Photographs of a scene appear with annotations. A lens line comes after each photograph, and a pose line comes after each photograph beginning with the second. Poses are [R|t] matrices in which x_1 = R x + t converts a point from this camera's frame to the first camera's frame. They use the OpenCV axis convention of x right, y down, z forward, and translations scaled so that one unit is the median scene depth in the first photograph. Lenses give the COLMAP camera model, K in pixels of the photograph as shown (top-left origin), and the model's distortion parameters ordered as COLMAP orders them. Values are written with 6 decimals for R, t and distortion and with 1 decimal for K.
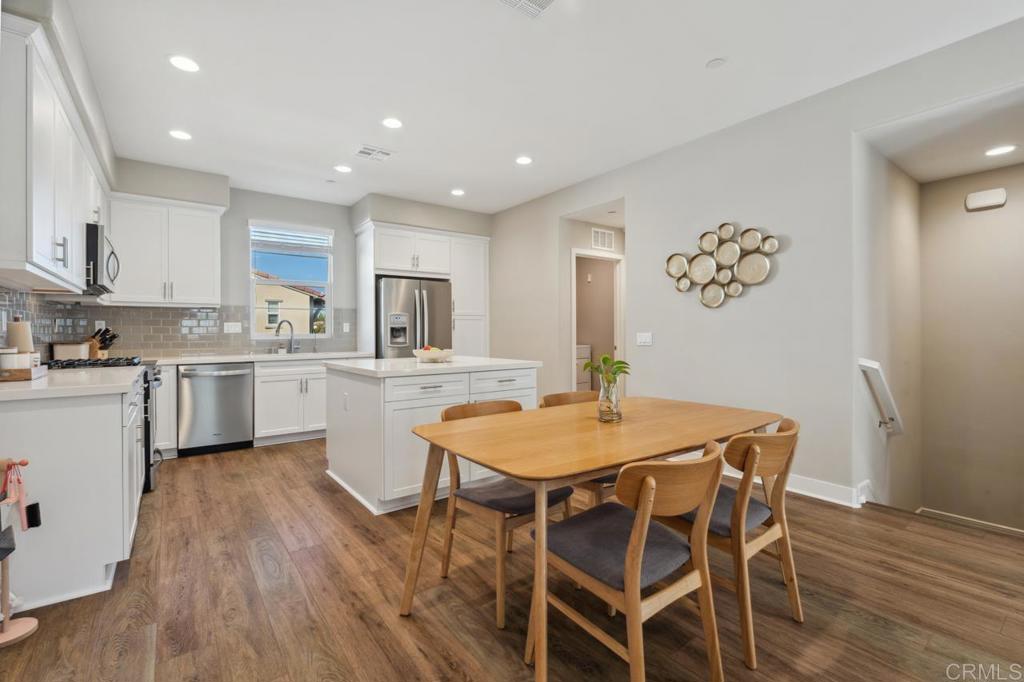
lens RADIAL K [[450.8, 0, 510.5], [0, 450.8, 332.9], [0, 0, 1]] dist [-0.006959, 0.001346]
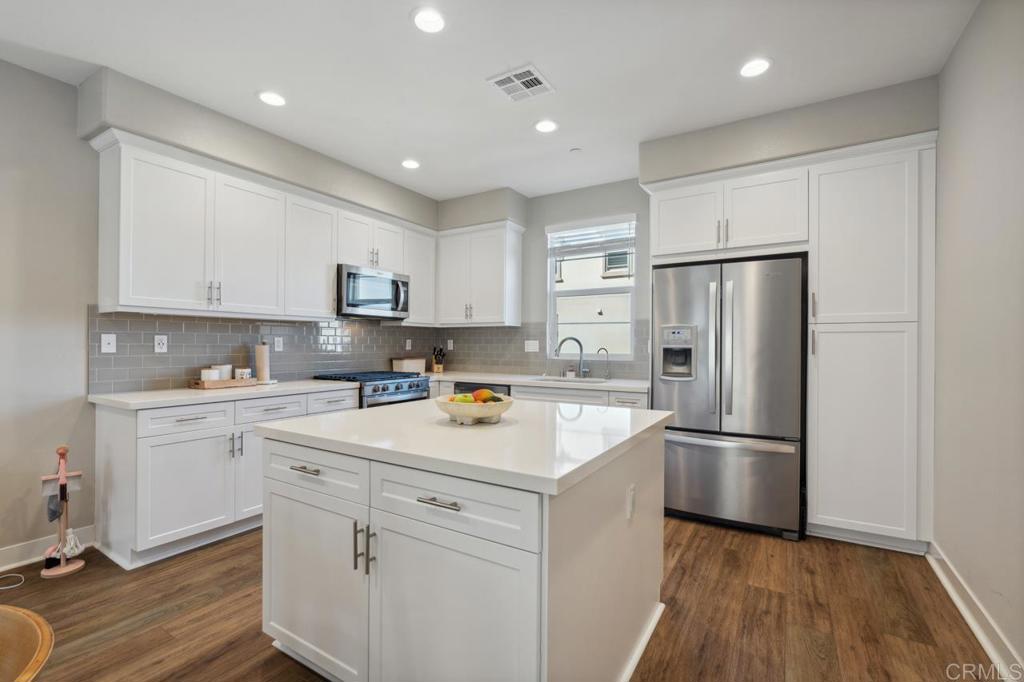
lens RADIAL K [[450.8, 0, 515.2], [0, 450.8, 345.3], [0, 0, 1]] dist [-0.006959, 0.001346]
pose [[0.369322, 0.010409, -0.929243, 0.266047], [-0.007115, 0.999940, 0.008373, -0.022679], [0.929274, 0.003519, 0.369374, 0.665527]]
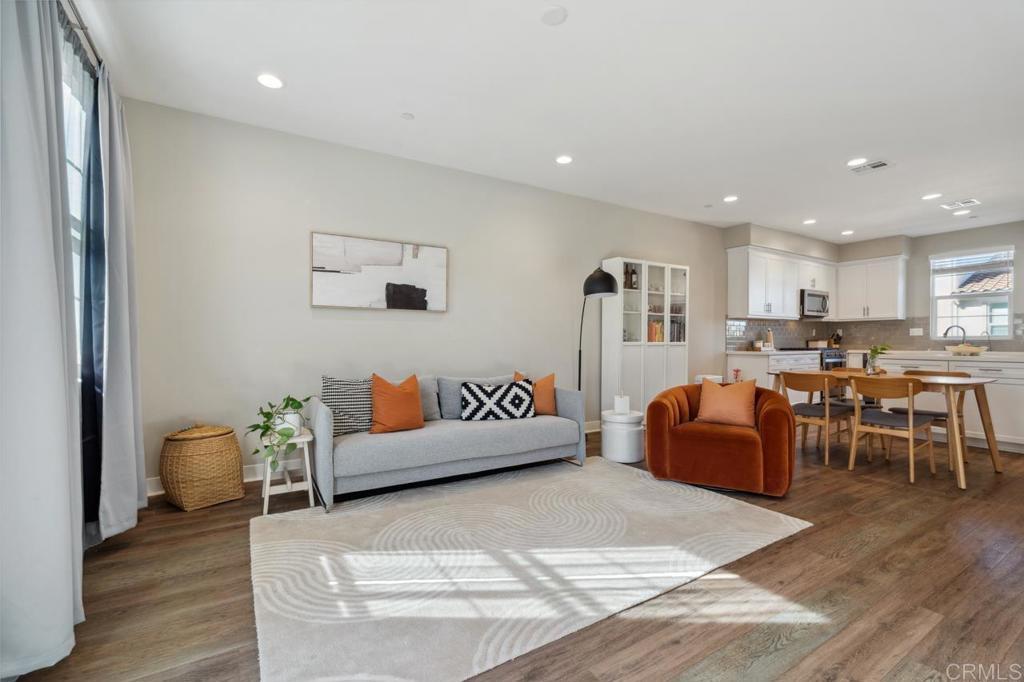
lens RADIAL K [[450.8, 0, 506.5], [0, 450.8, 342.7], [0, 0, 1]] dist [-0.006959, 0.001346]
pose [[-0.090299, 0.010025, -0.995864, 1.043919], [0.000049, 0.999949, 0.010062, 0.009204], [0.995915, 0.000859, -0.090294, -0.222968]]
